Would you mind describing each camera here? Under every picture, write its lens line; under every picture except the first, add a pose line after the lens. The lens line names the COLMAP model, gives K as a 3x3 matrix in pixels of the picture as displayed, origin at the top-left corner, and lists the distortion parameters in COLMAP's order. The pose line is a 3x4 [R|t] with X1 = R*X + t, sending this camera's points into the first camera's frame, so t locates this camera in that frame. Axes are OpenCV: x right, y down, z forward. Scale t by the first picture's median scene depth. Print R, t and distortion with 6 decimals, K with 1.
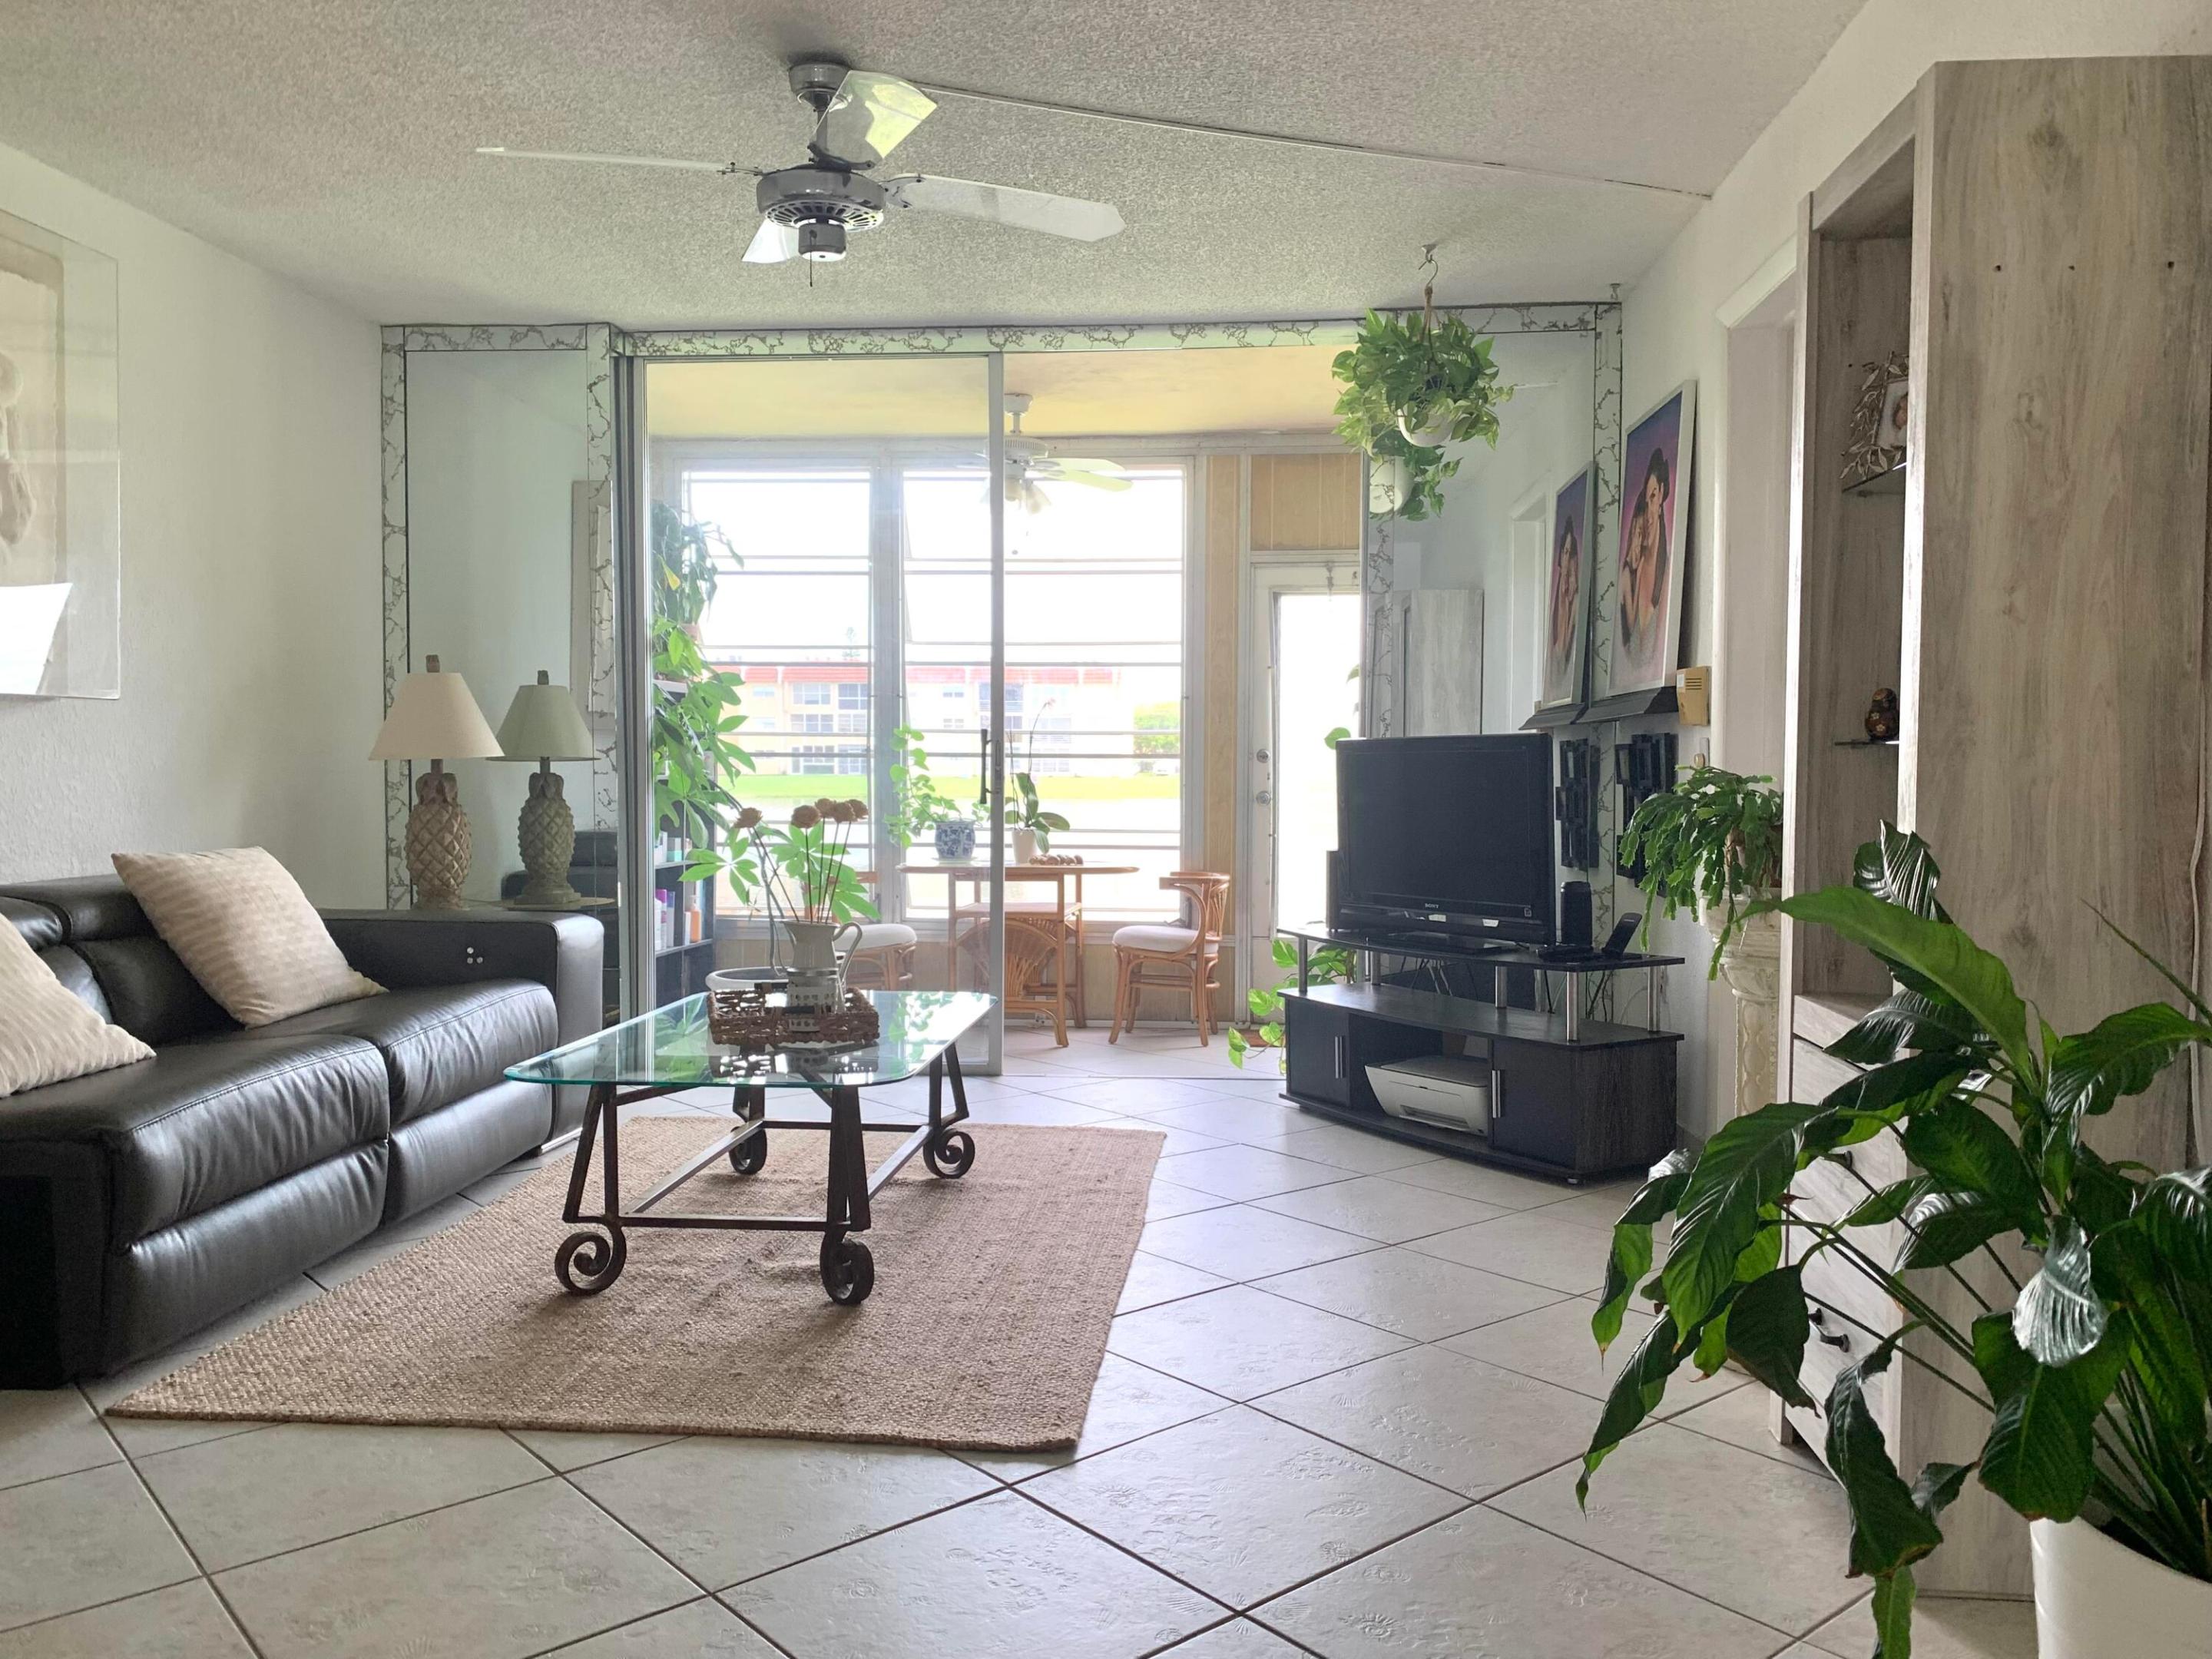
lens RADIAL K [[1687.5, 0, 1106.0], [0, 1687.5, 829.5], [0, 0, 1]] dist [0.016371, -0.004698]
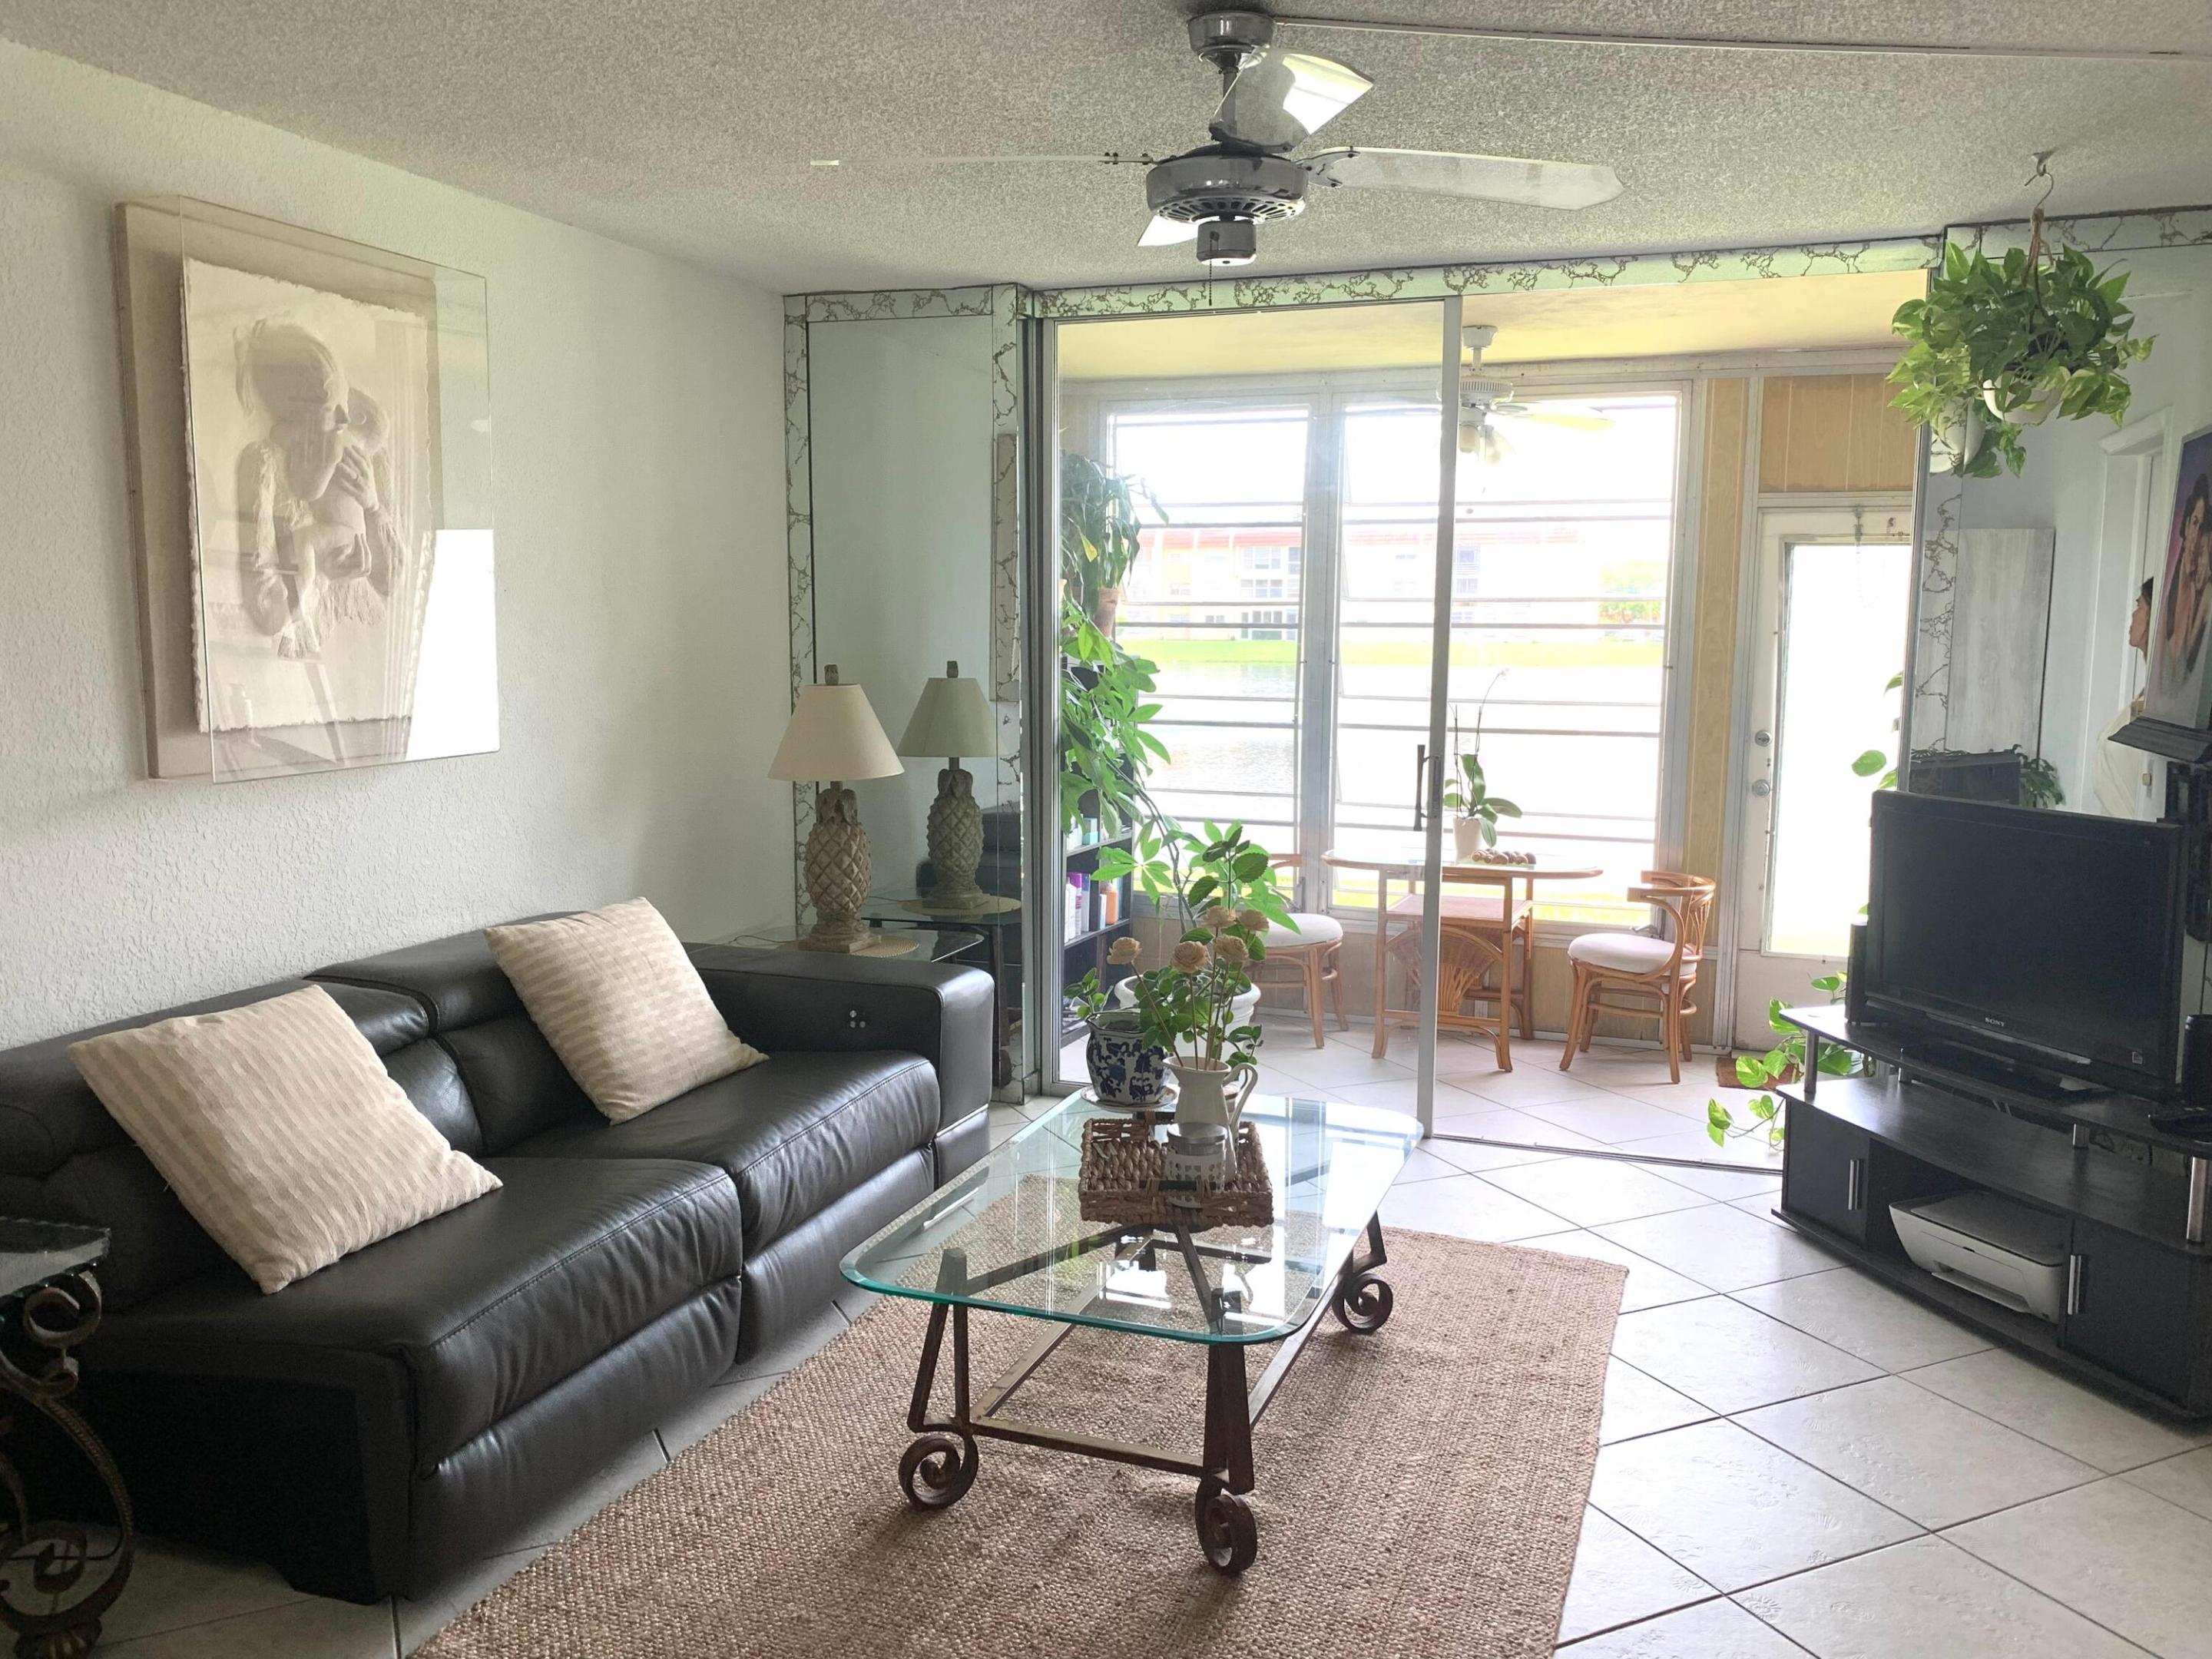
lens RADIAL K [[1667.7, 0, 1136.7], [0, 1667.7, 829.4], [0, 0, 1]] dist [0.080090, -0.120358]
pose [[0.969226, 0.036667, -0.243426, -0.004794], [-0.014801, 0.995736, 0.091055, -0.109090], [0.245727, -0.084650, 0.965636, 0.153809]]
